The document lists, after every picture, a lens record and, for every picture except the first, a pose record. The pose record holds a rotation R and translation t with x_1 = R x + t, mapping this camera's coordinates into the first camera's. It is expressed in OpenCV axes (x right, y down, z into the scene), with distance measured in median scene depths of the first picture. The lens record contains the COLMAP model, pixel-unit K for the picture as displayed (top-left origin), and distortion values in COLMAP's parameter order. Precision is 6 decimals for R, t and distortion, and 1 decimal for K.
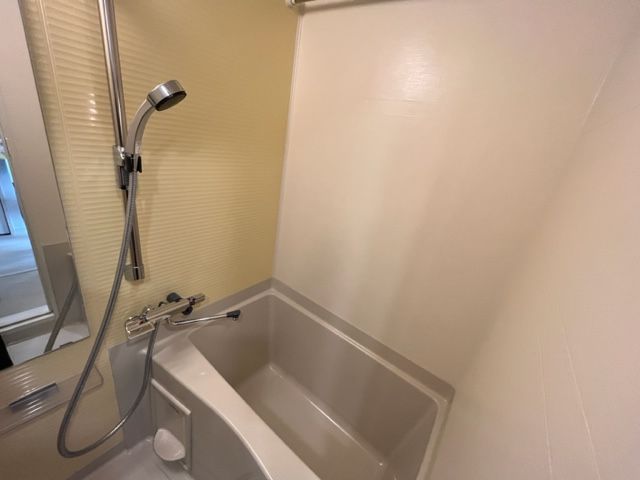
lens RADIAL K [[258.2, 0, 319.3], [0, 258.2, 239.3], [0, 0, 1]] dist [-0.008734, 0.000162]
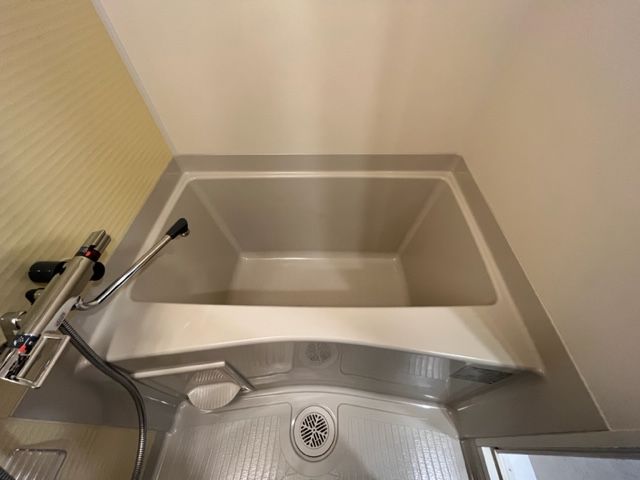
lens RADIAL K [[258.2, 0, 320.8], [0, 258.2, 240.5], [0, 0, 1]] dist [-0.008734, 0.000162]
pose [[0.790734, -0.567811, 0.228757, -0.233092], [0.357435, 0.731627, 0.580485, 0.091154], [-0.496970, -0.377244, 0.781478, 0.387063]]
